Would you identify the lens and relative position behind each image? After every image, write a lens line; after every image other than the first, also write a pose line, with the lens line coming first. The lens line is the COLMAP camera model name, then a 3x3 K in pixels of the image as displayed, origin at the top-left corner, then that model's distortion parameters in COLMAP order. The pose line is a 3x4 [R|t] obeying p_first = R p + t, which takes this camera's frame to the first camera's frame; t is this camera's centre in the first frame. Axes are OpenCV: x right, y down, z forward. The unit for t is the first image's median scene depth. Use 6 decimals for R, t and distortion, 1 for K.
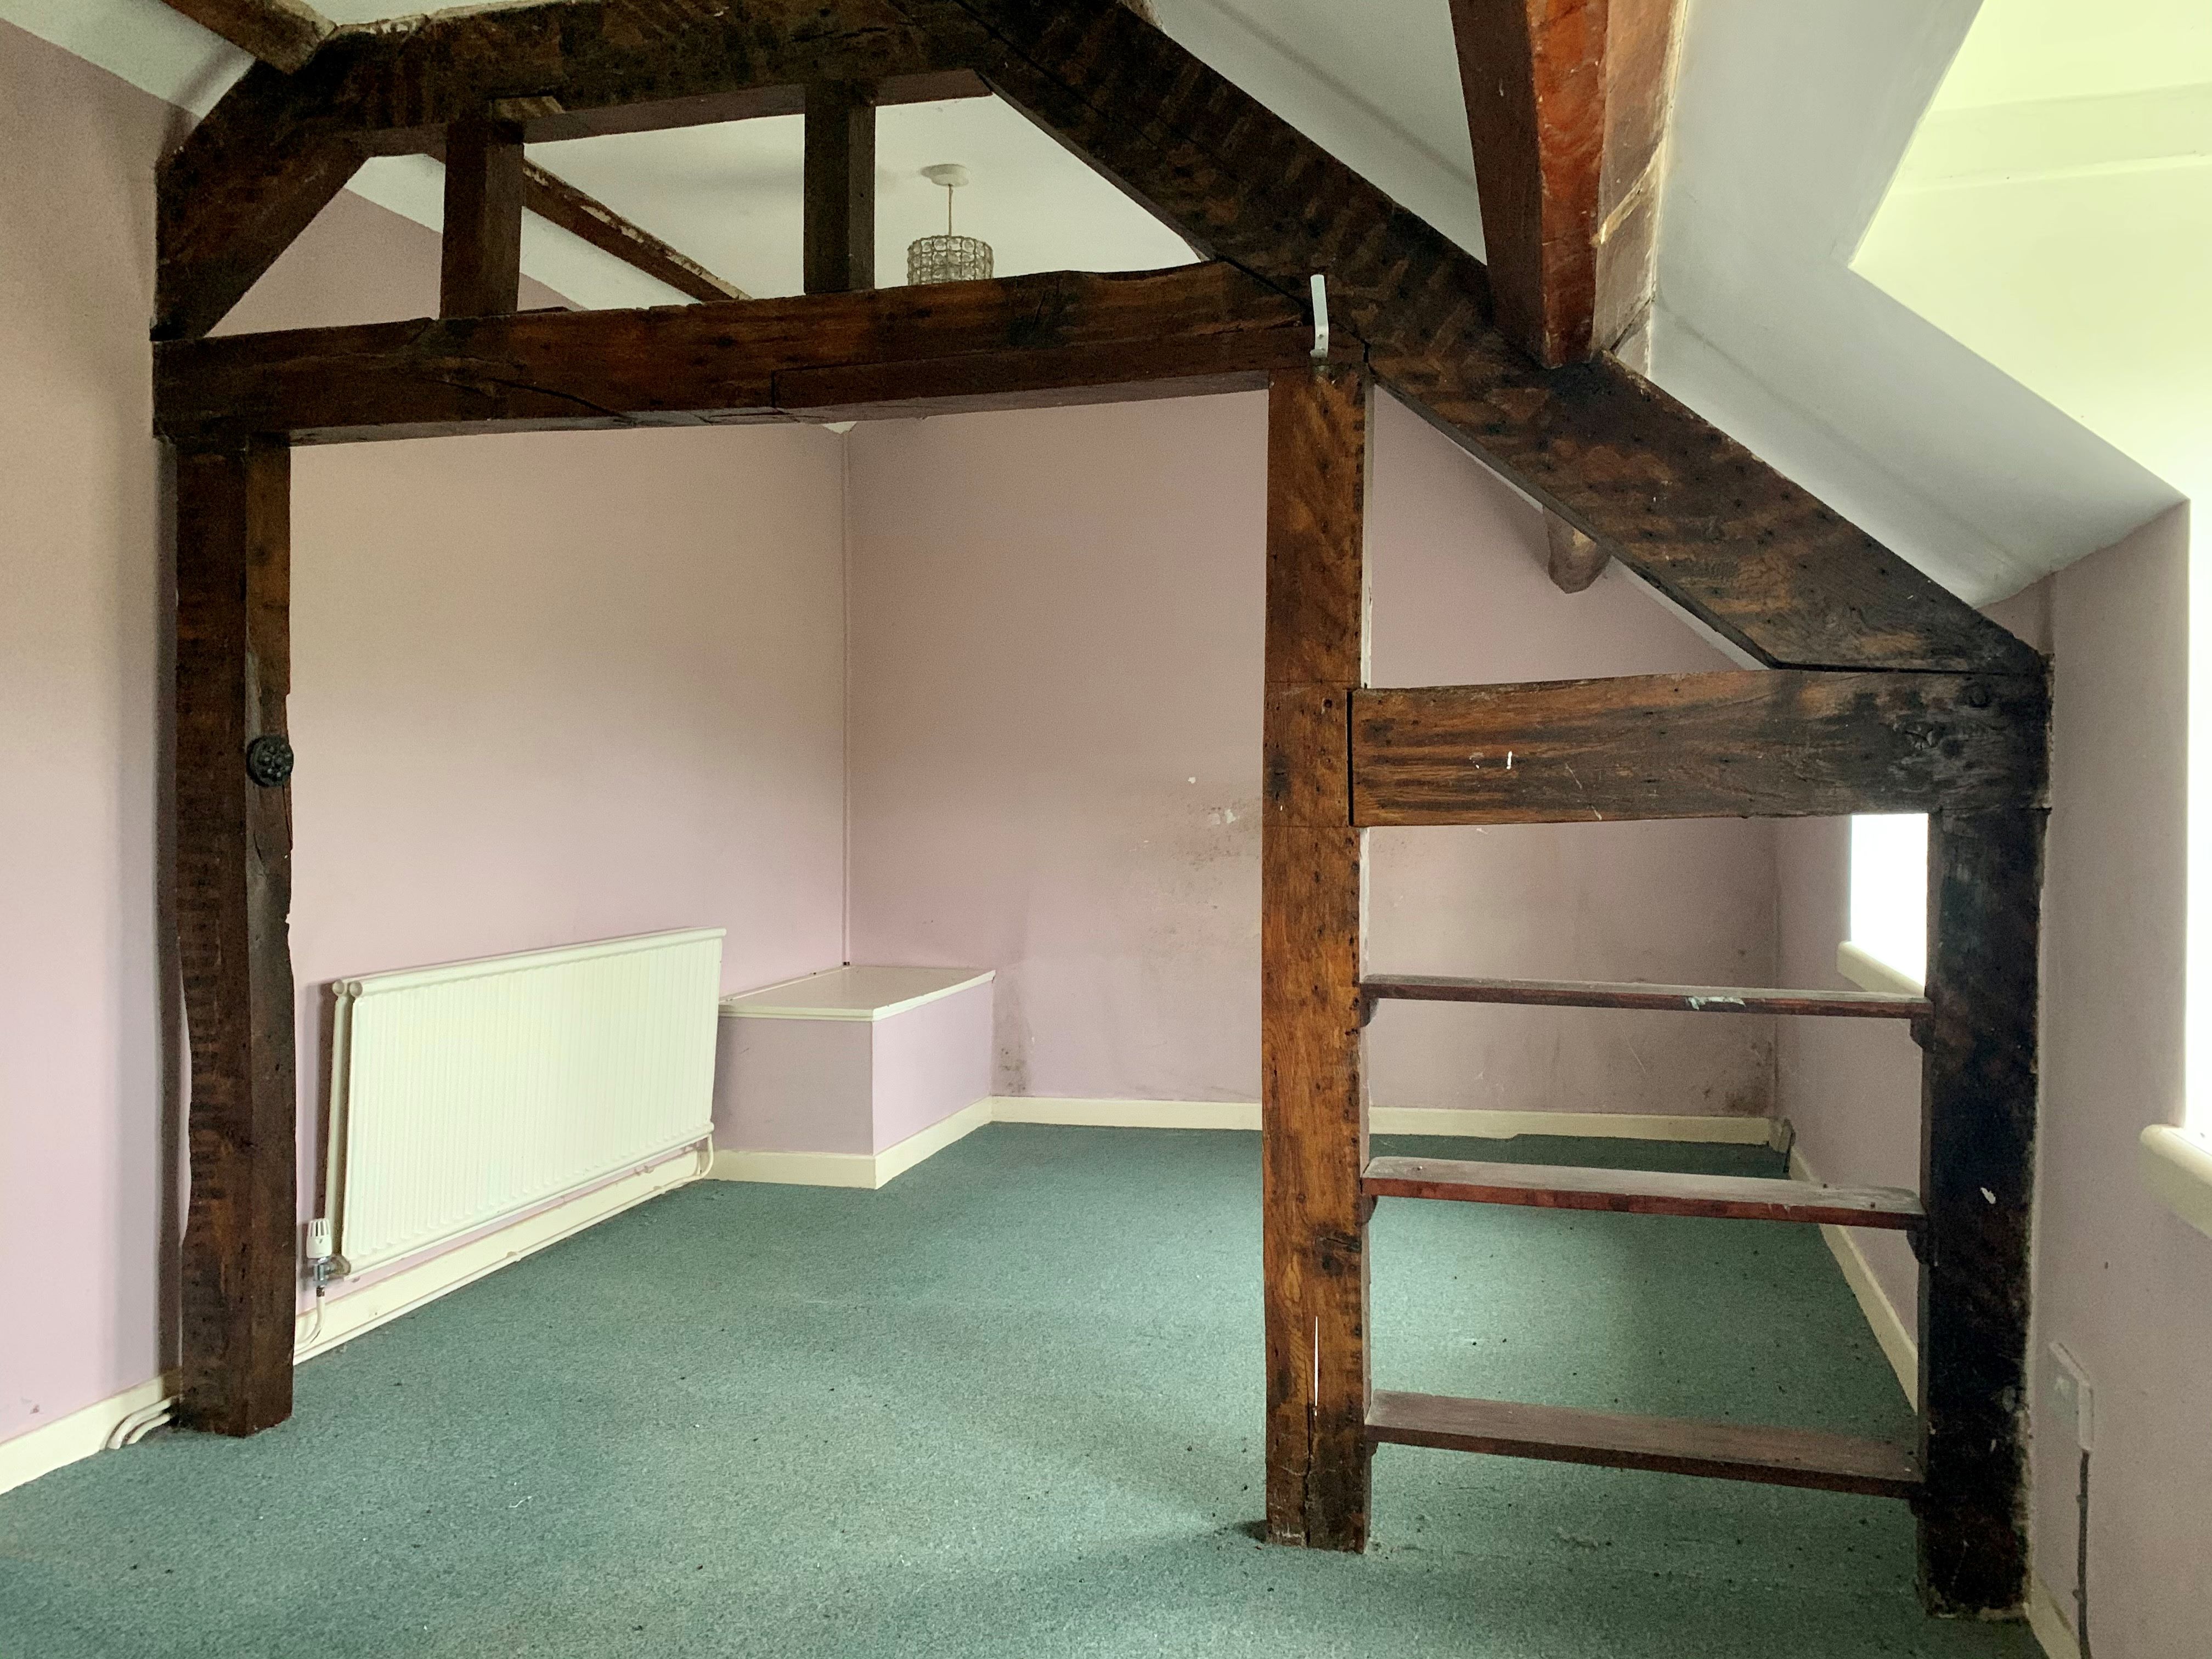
lens RADIAL K [[1678.9, 0, 1120.0], [0, 1678.9, 833.9], [0, 0, 1]] dist [0.057591, -0.055869]
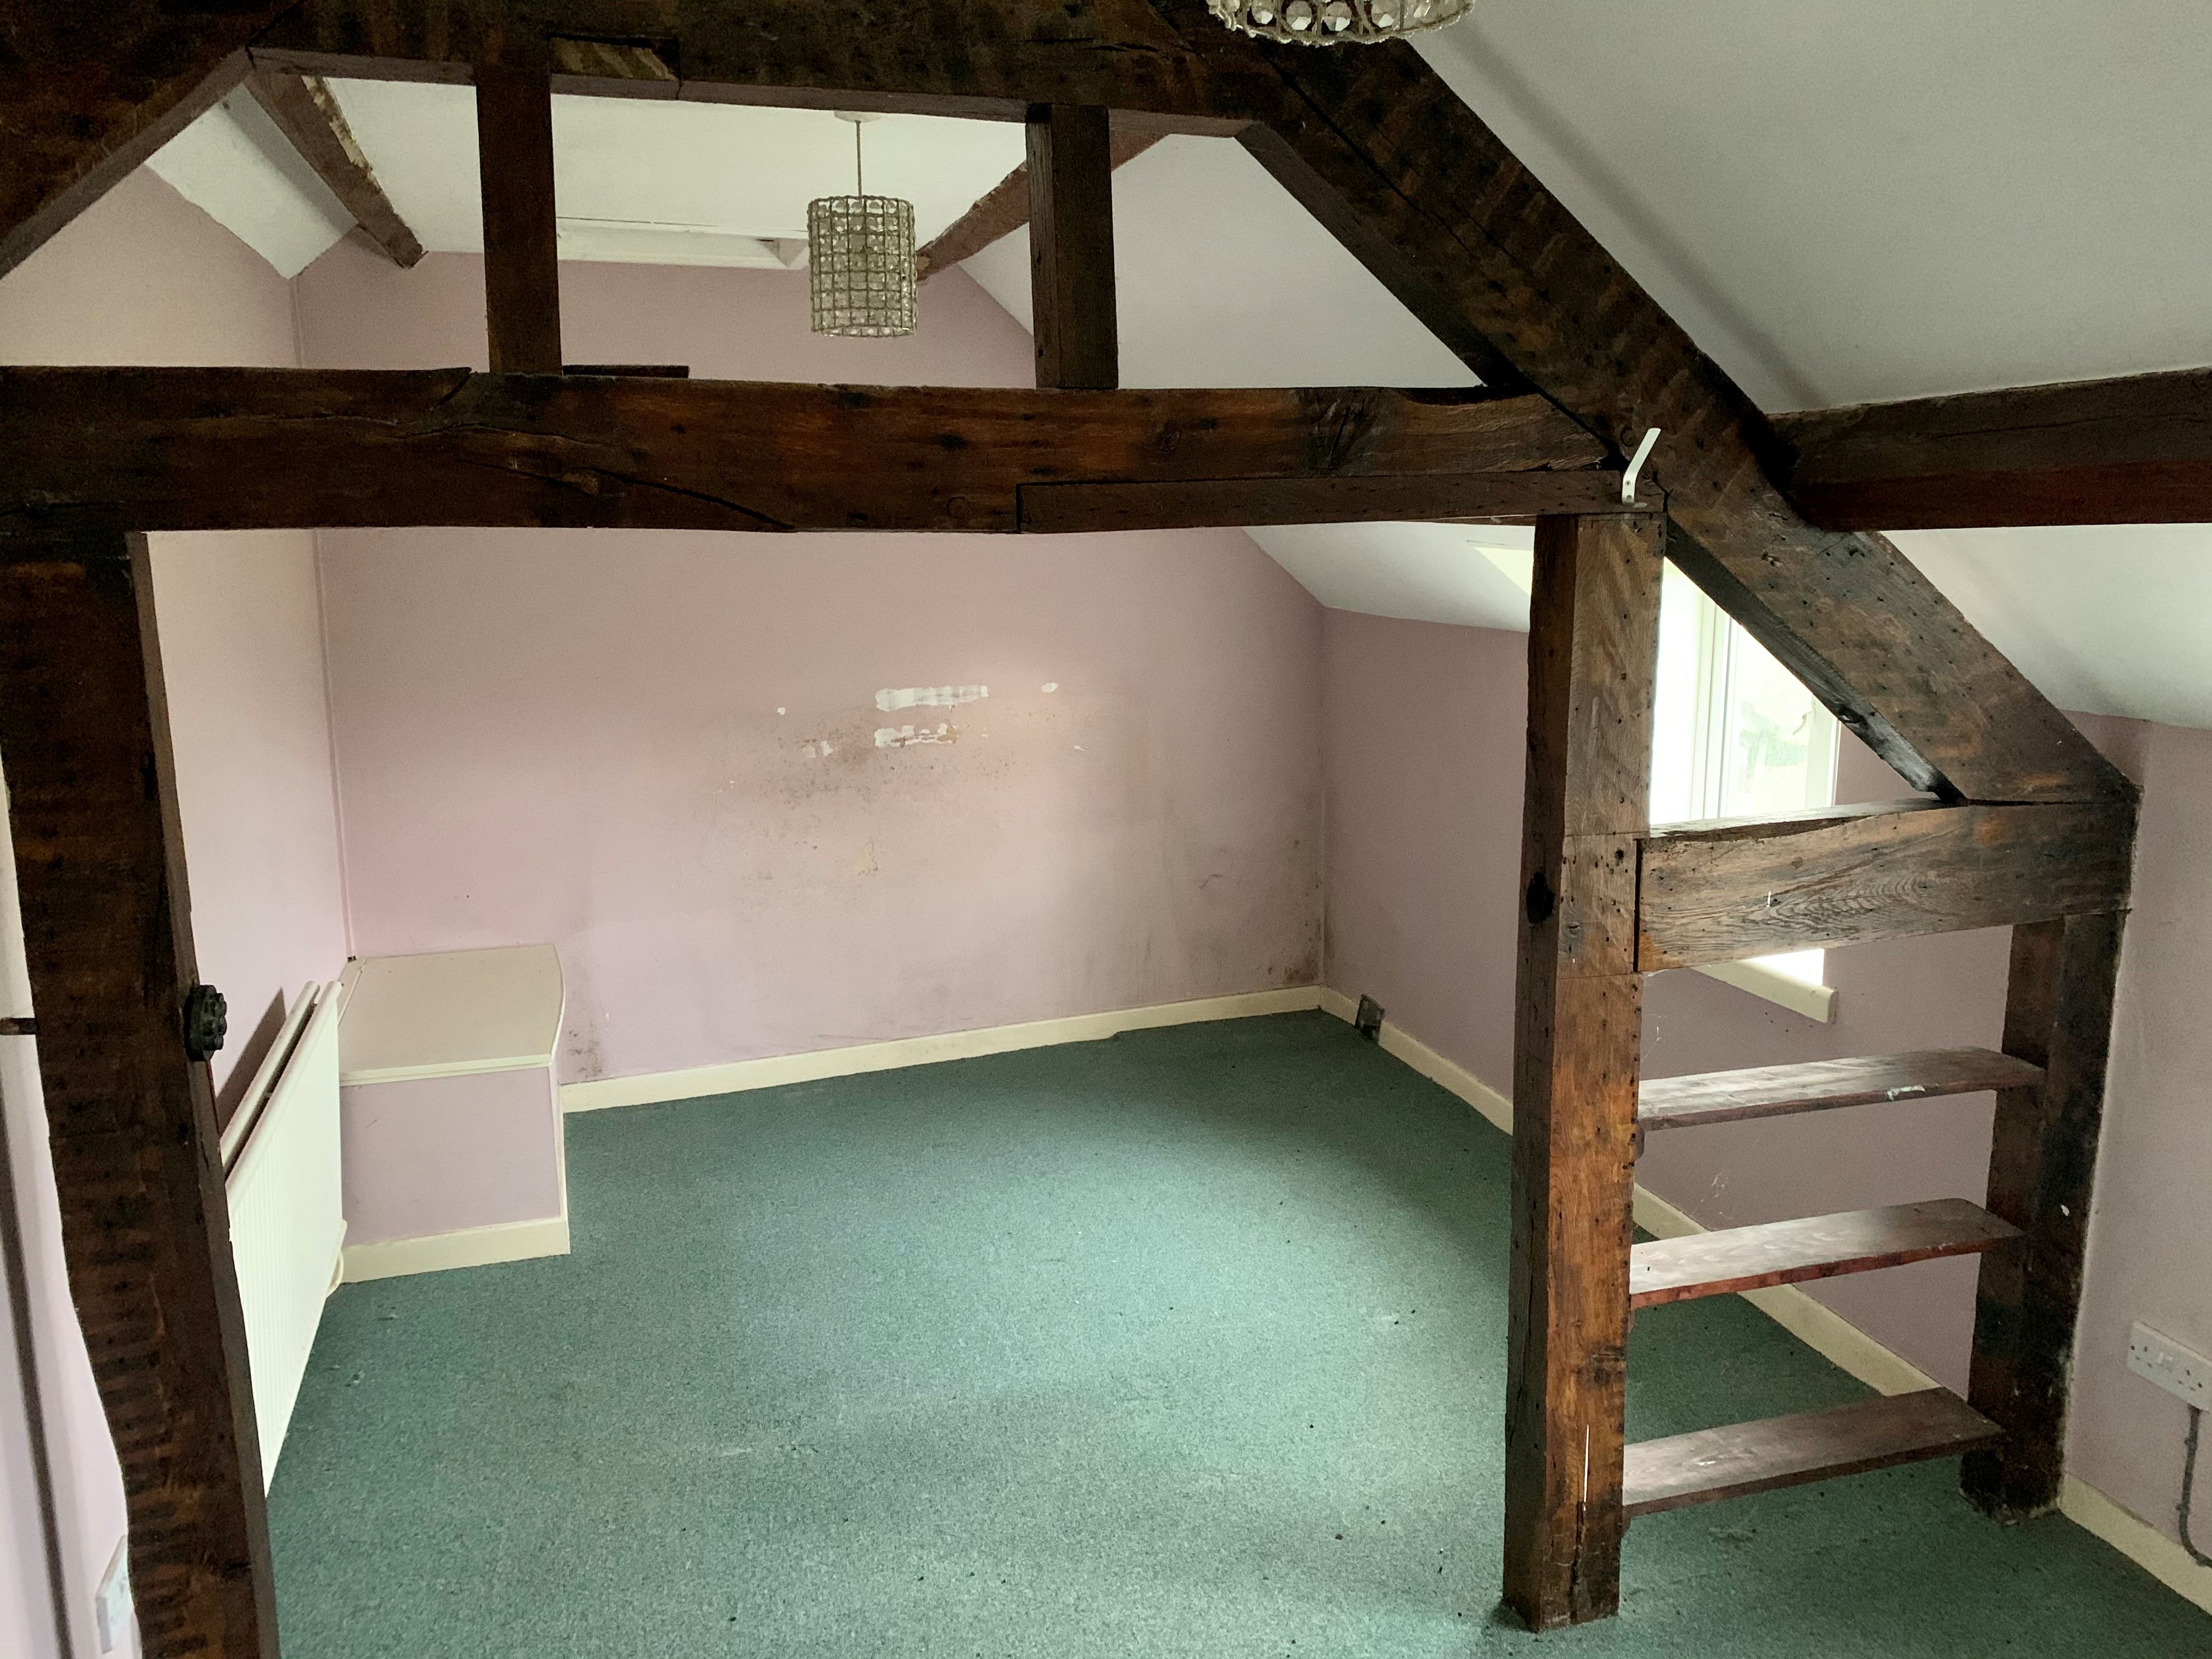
lens RADIAL K [[1678.9, 0, 1098.2], [0, 1678.9, 835.5], [0, 0, 1]] dist [0.057591, -0.055869]
pose [[0.846653, -0.112040, 0.520216, -0.646963], [0.022986, 0.984372, 0.174596, -0.267117], [-0.531648, -0.135864, 0.835997, 0.322132]]
